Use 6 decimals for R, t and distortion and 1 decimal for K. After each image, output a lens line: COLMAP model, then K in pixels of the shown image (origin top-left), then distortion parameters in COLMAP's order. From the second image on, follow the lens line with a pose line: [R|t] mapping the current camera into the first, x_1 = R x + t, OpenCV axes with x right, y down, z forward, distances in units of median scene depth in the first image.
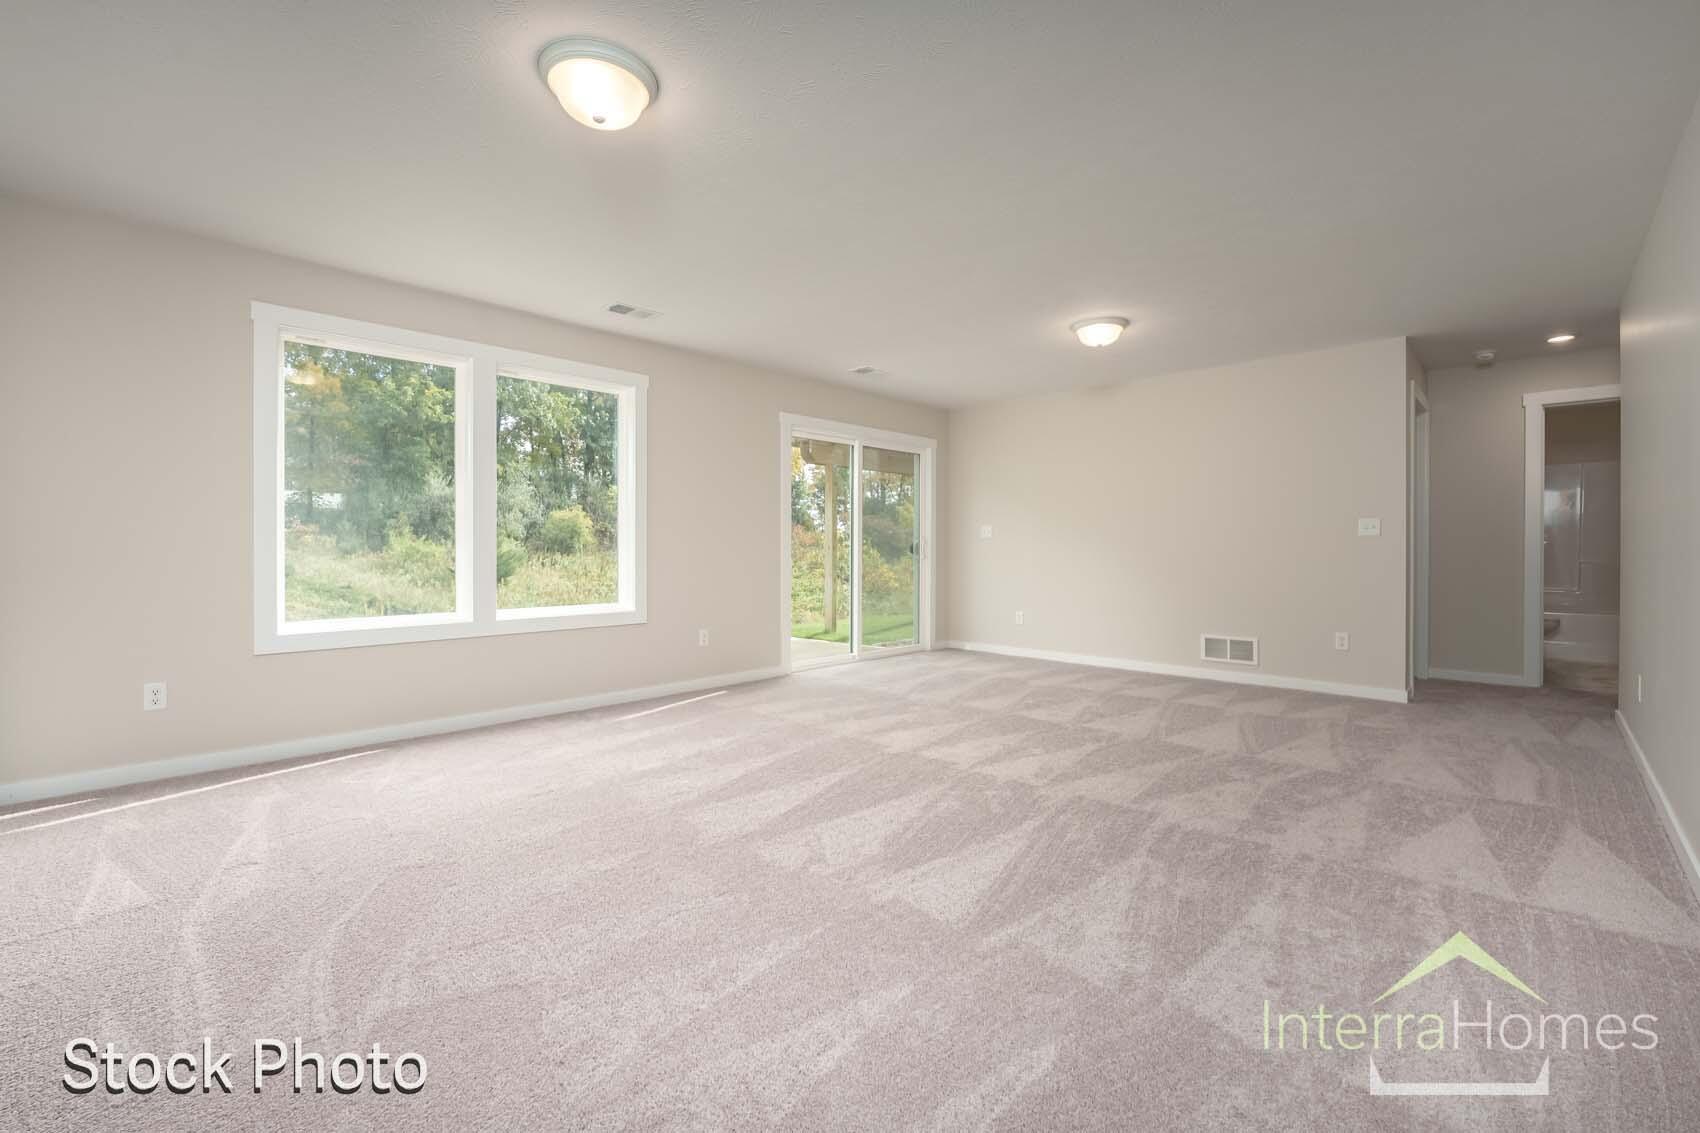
lens RADIAL K [[700.4, 0, 867.2], [0, 700.4, 558.8], [0, 0, 1]] dist [-0.001928, -0.000487]
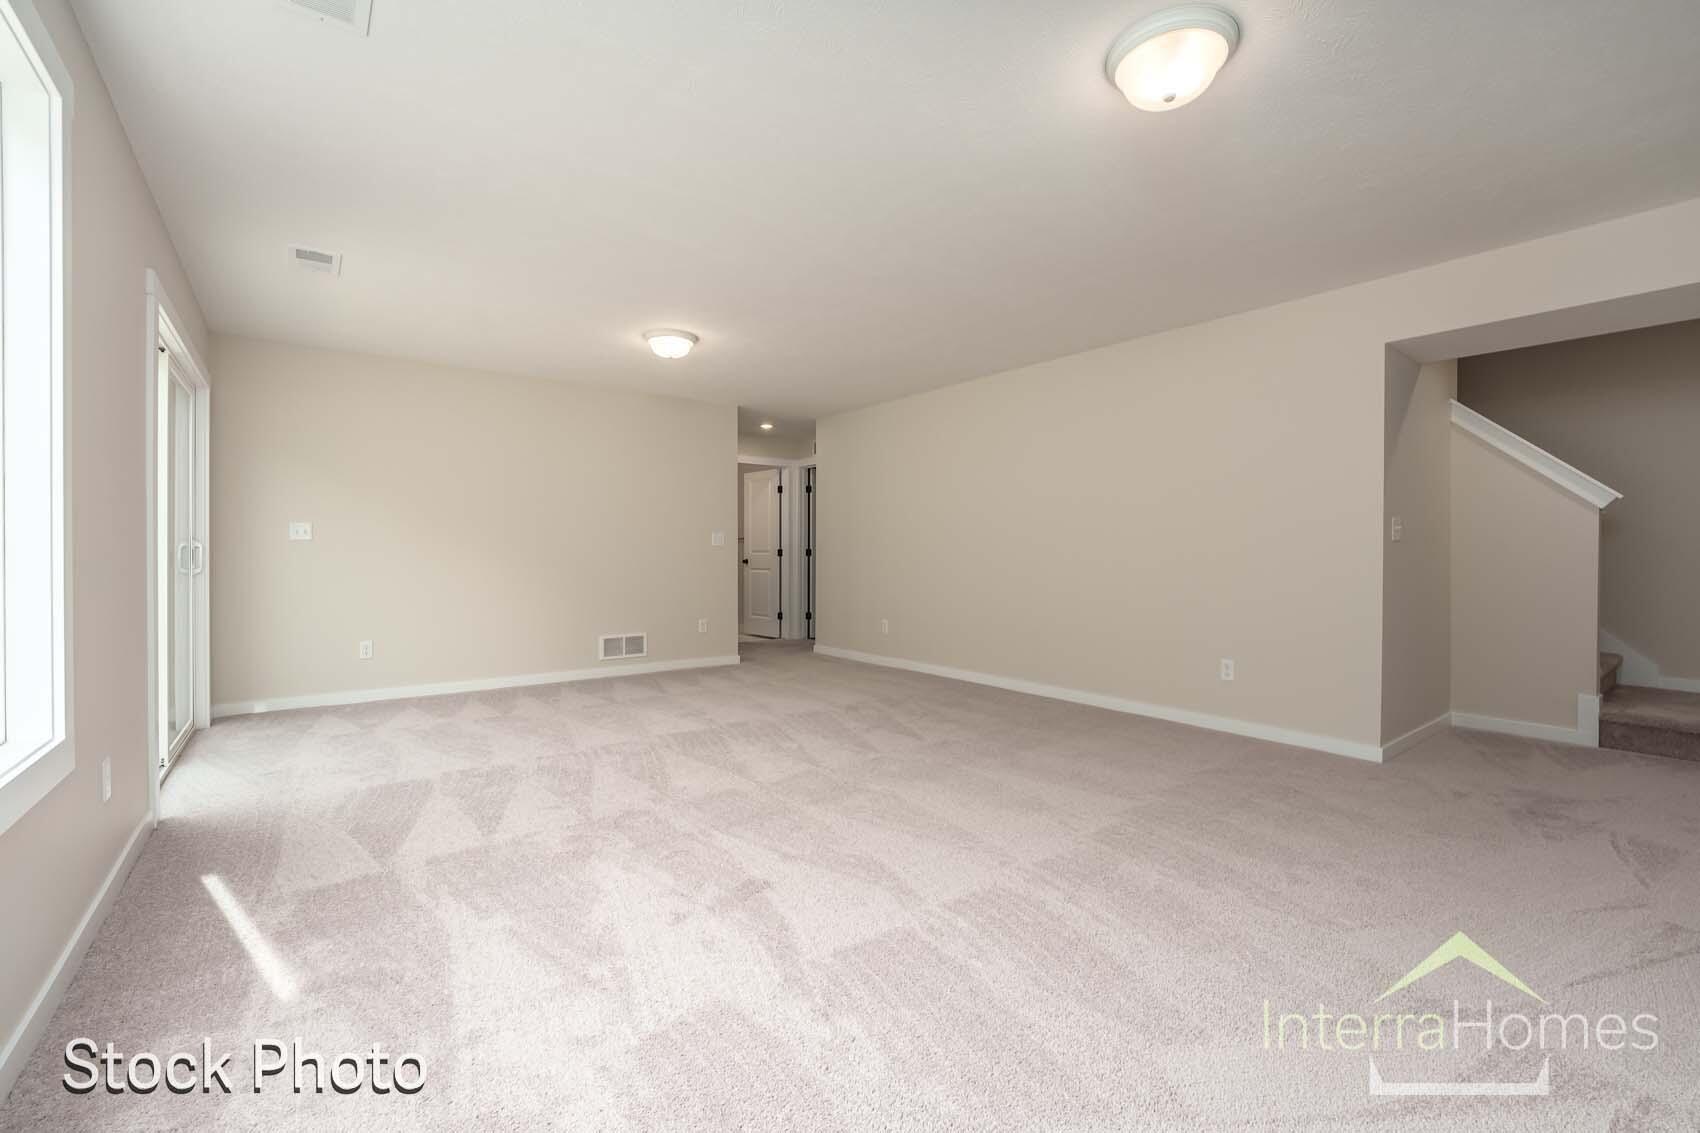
lens RADIAL K [[700.4, 0, 867.2], [0, 700.4, 558.8], [0, 0, 1]] dist [-0.001928, -0.000487]
pose [[0.126580, 0.000123, 0.991956, -0.525776], [0.009349, 0.999955, -0.001317, -0.001498], [-0.991912, 0.009440, 0.126573, 0.494781]]
